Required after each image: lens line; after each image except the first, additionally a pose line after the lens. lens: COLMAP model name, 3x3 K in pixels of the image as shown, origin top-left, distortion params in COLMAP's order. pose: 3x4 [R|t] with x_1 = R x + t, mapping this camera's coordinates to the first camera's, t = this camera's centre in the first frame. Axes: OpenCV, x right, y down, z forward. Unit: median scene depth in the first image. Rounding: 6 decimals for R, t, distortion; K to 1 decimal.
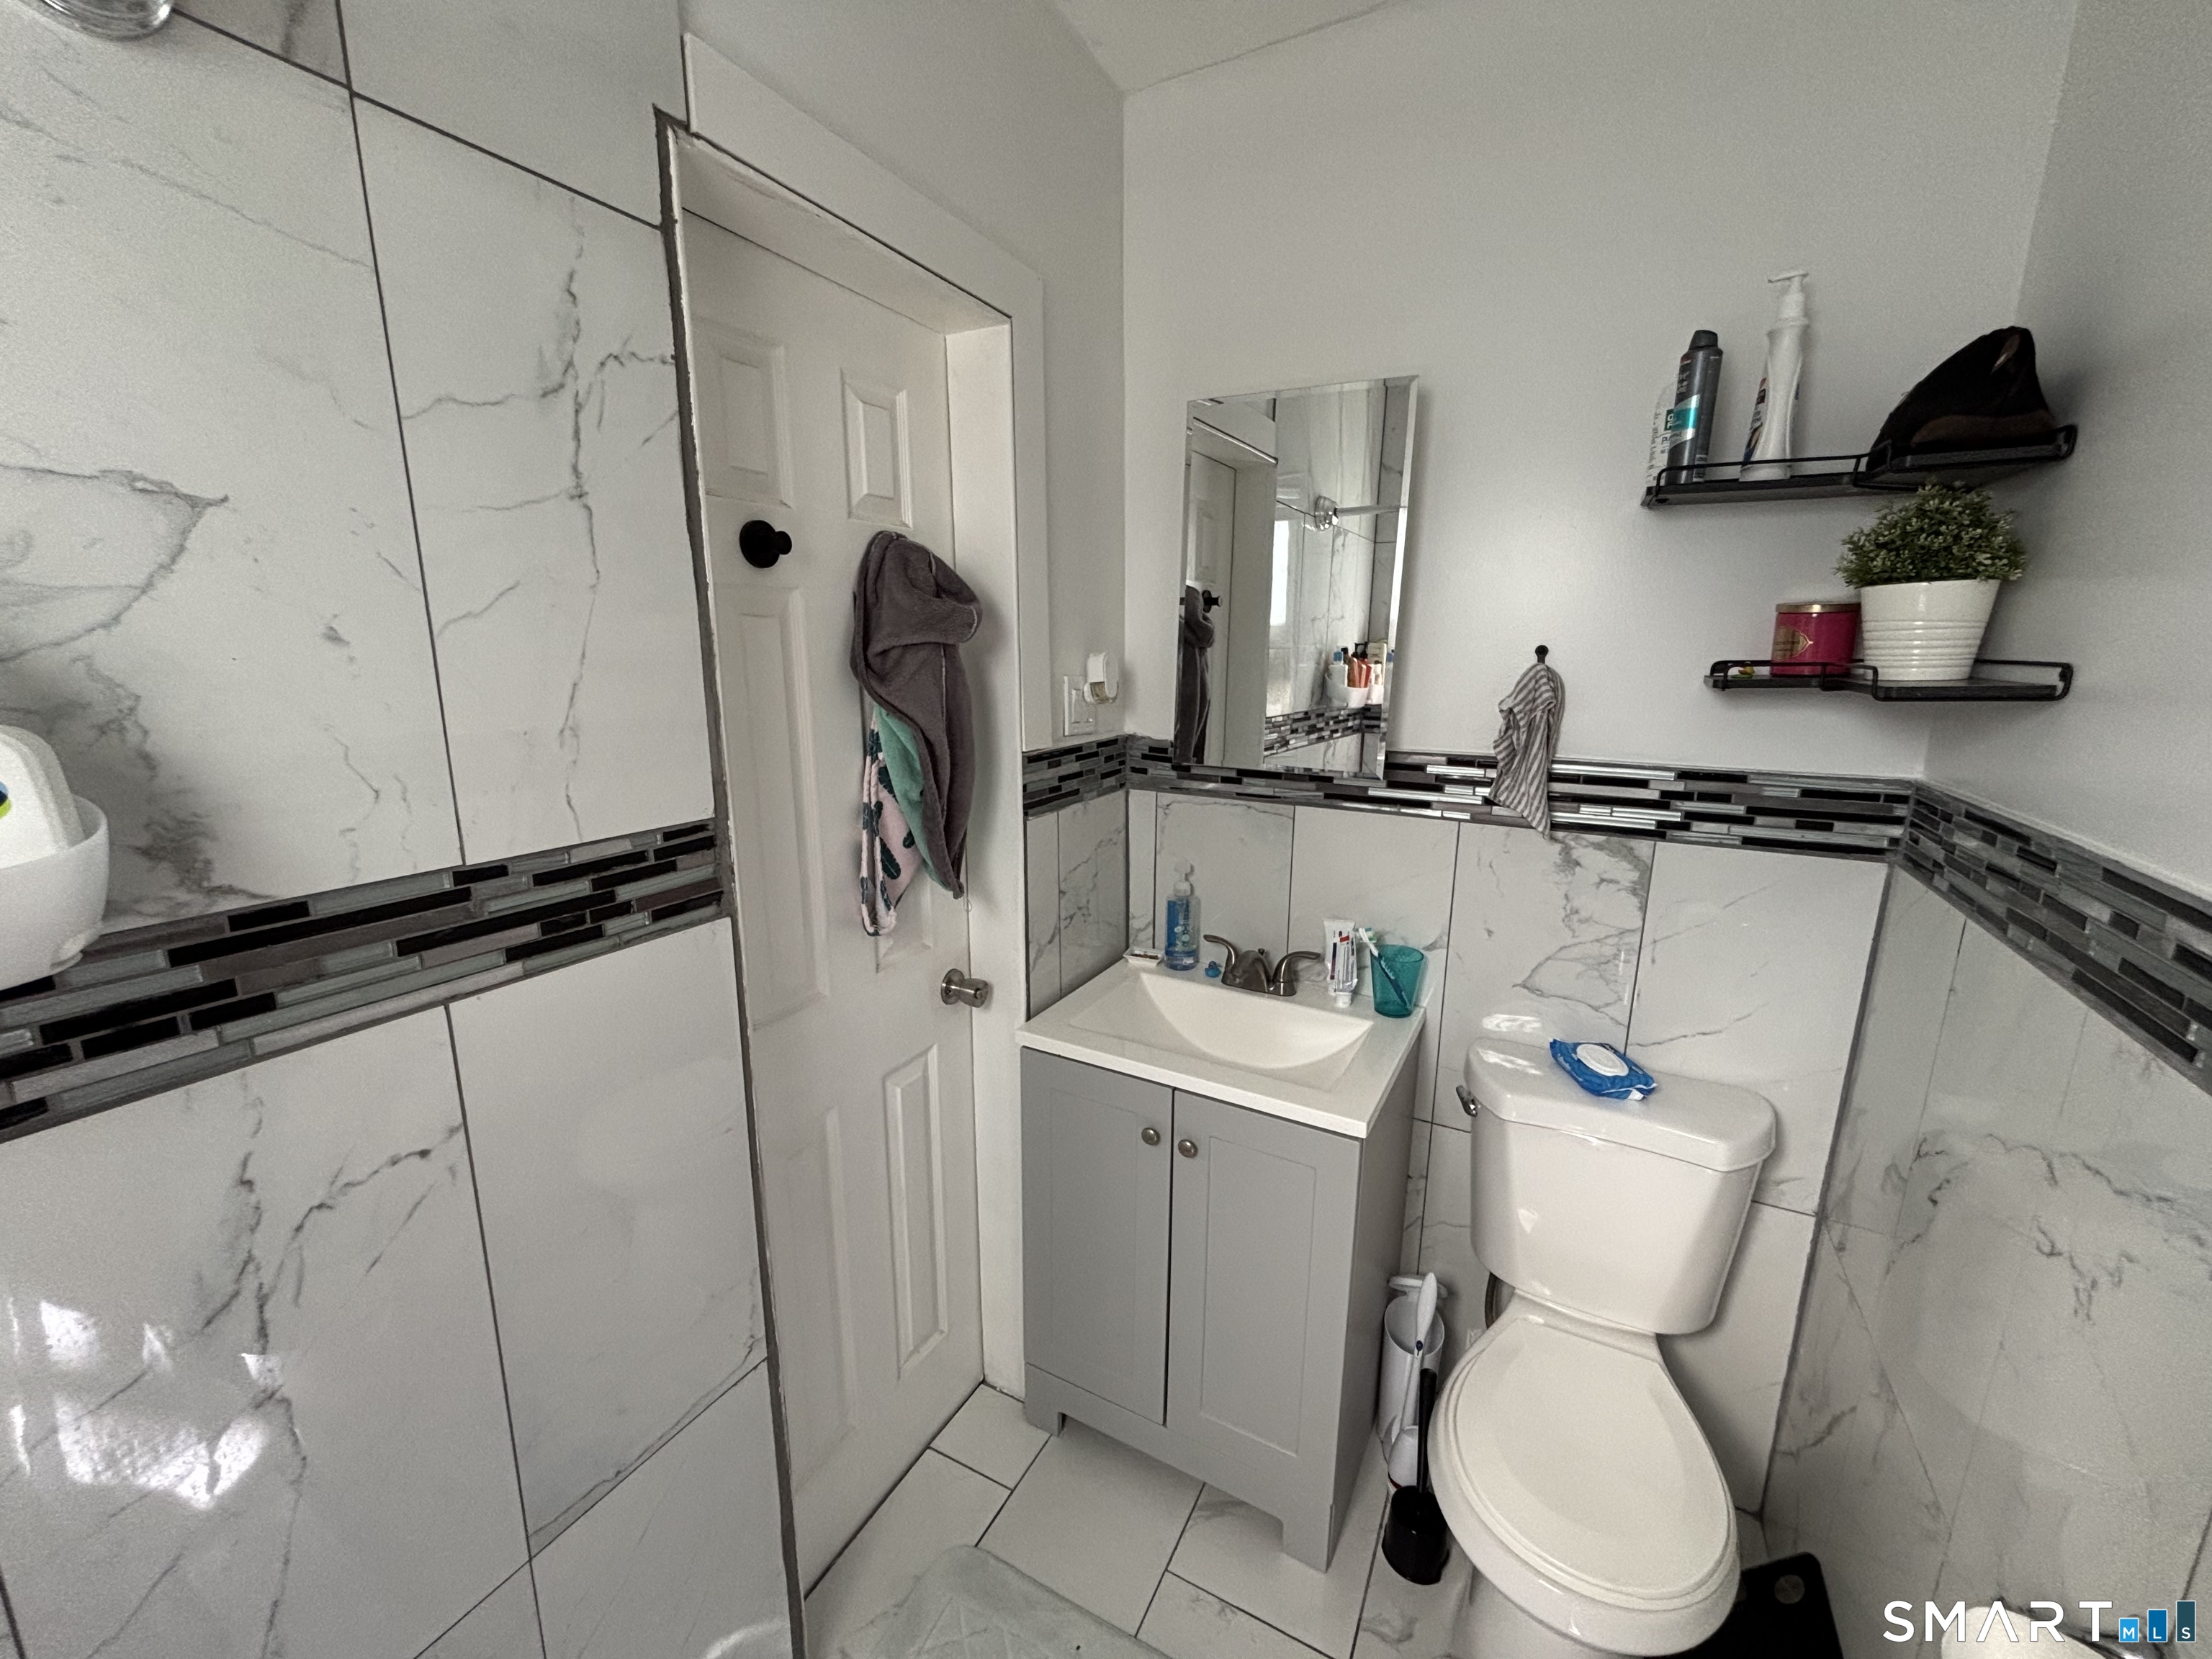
lens RADIAL K [[886.6, 0, 1093.7], [0, 886.6, 821.4], [0, 0, 1]] dist [0.000518, -0.000851]
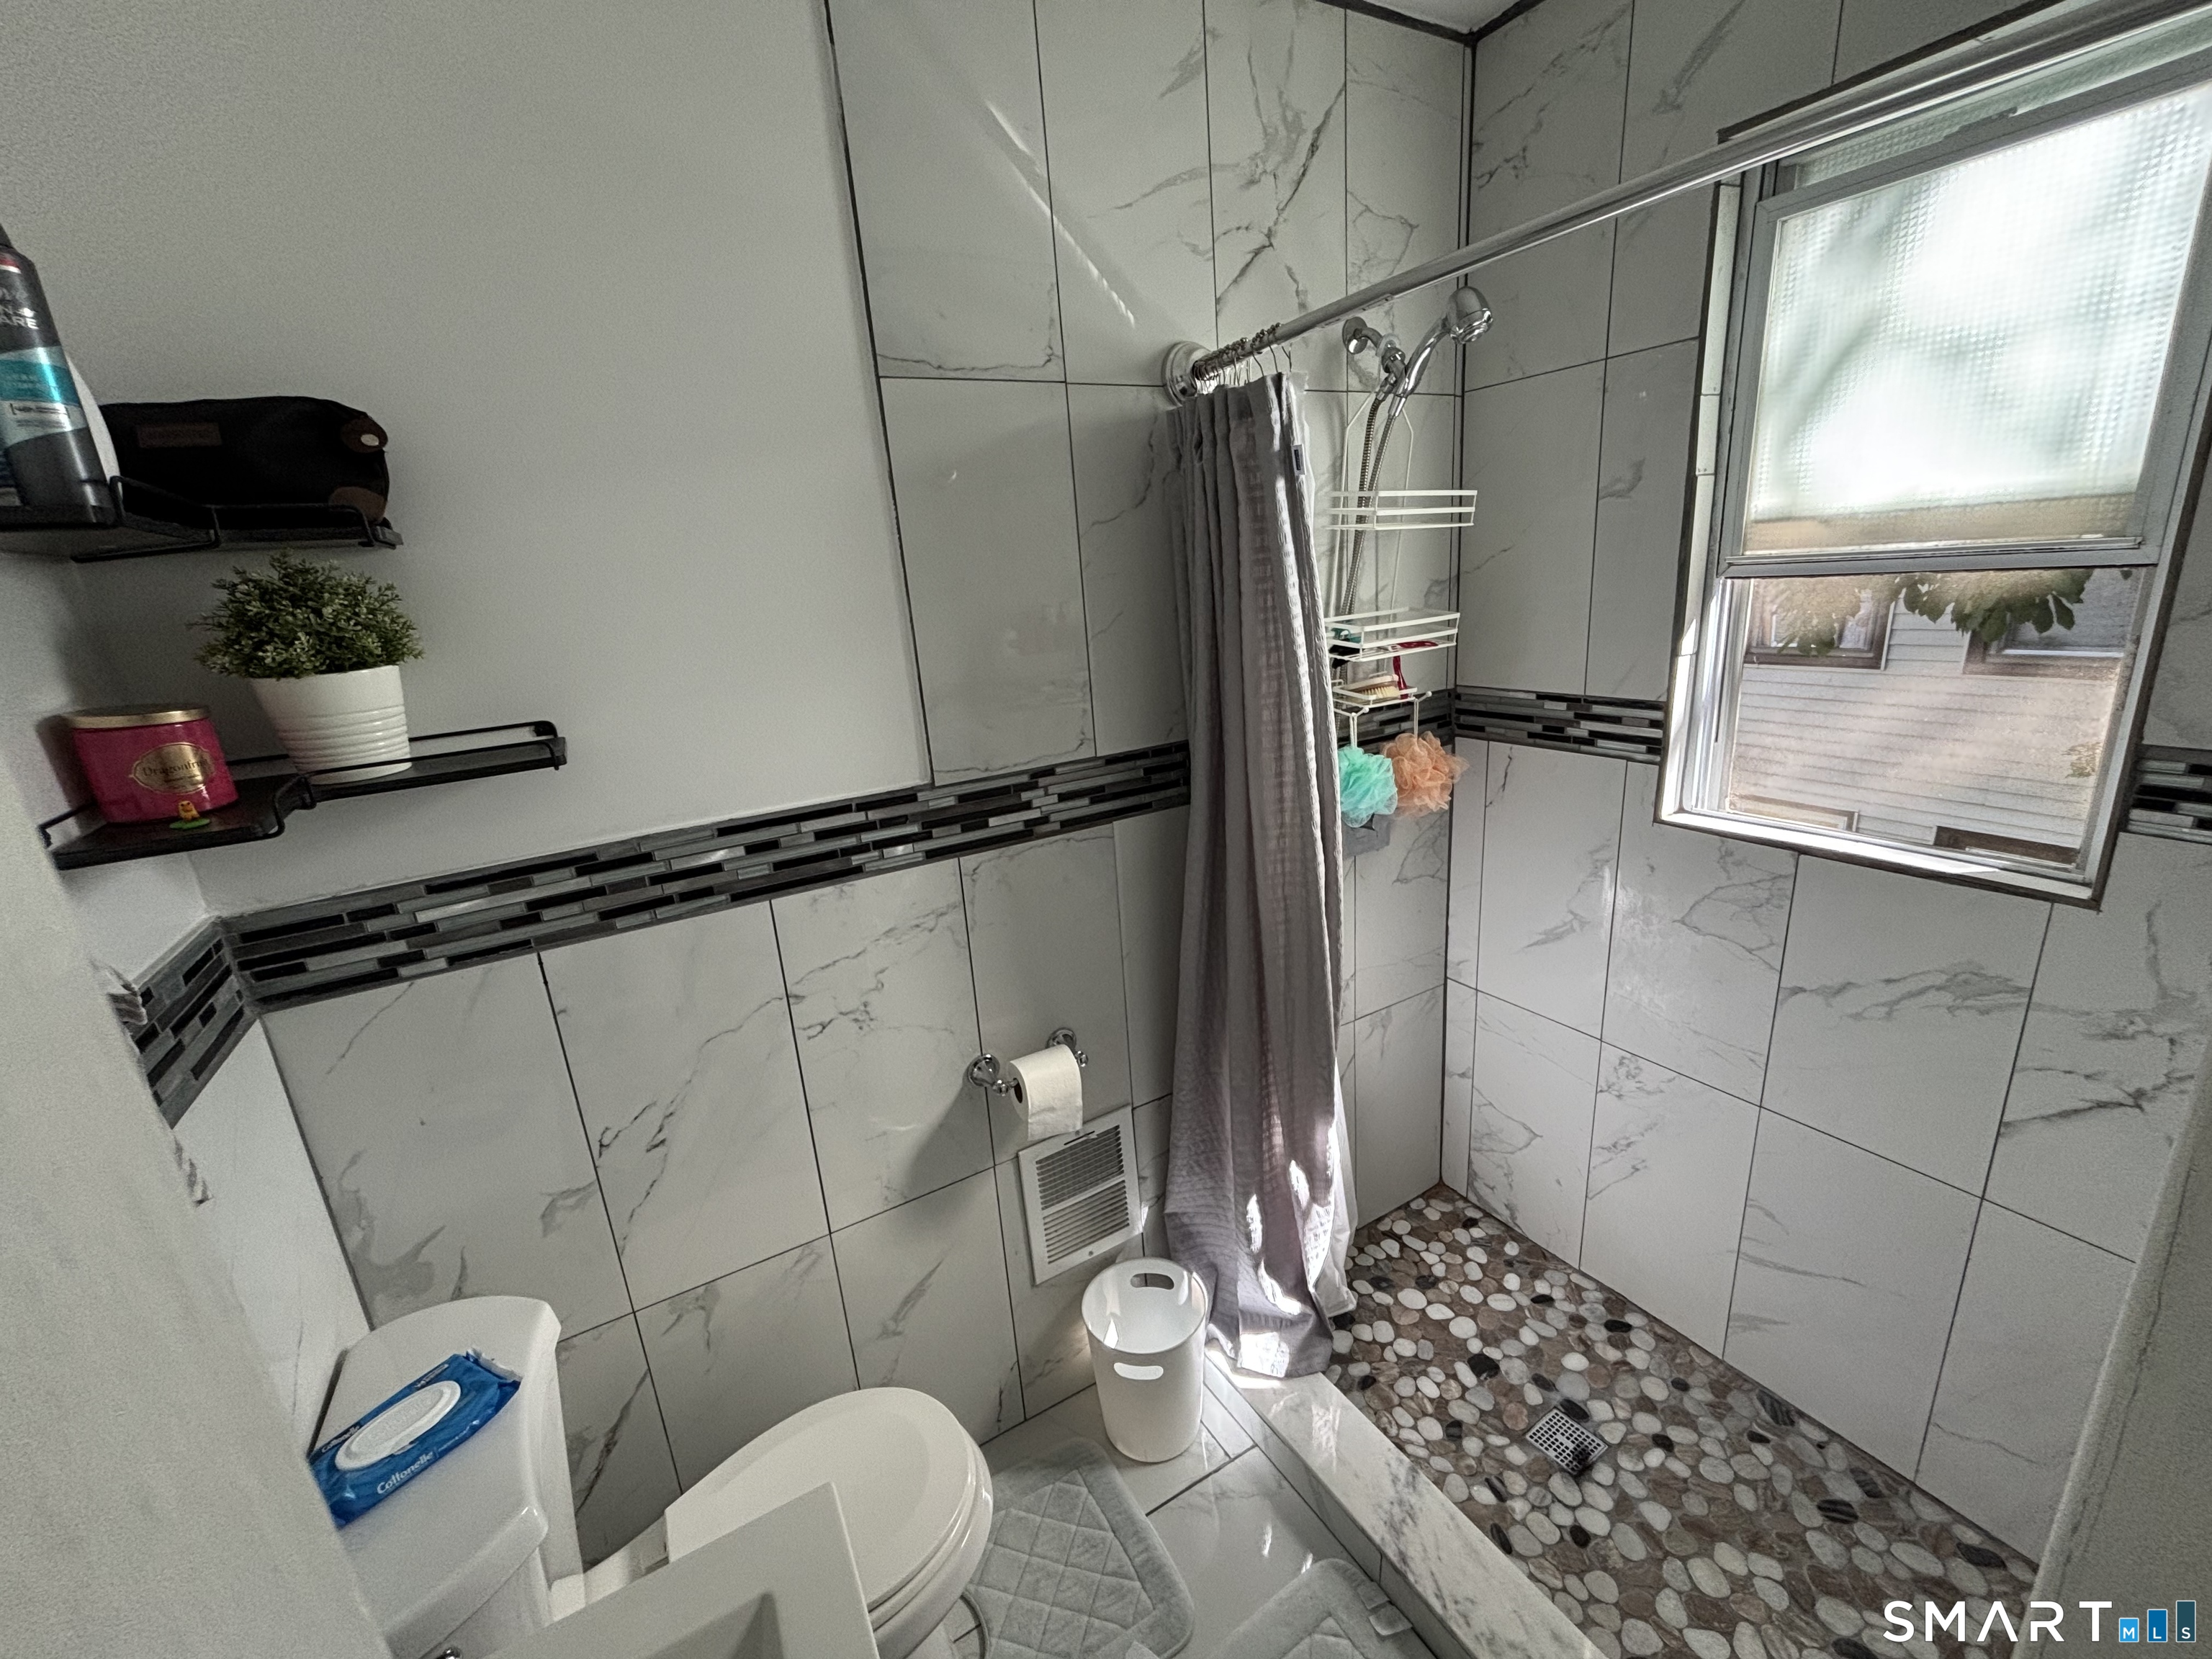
lens RADIAL K [[886.6, 0, 1093.7], [0, 886.6, 821.4], [0, 0, 1]] dist [0.000518, -0.000851]
pose [[-0.847639, -0.086878, 0.523413, -0.179417], [0.174853, 0.885653, 0.430168, -0.403107], [-0.500935, 0.456147, -0.735523, 1.420217]]
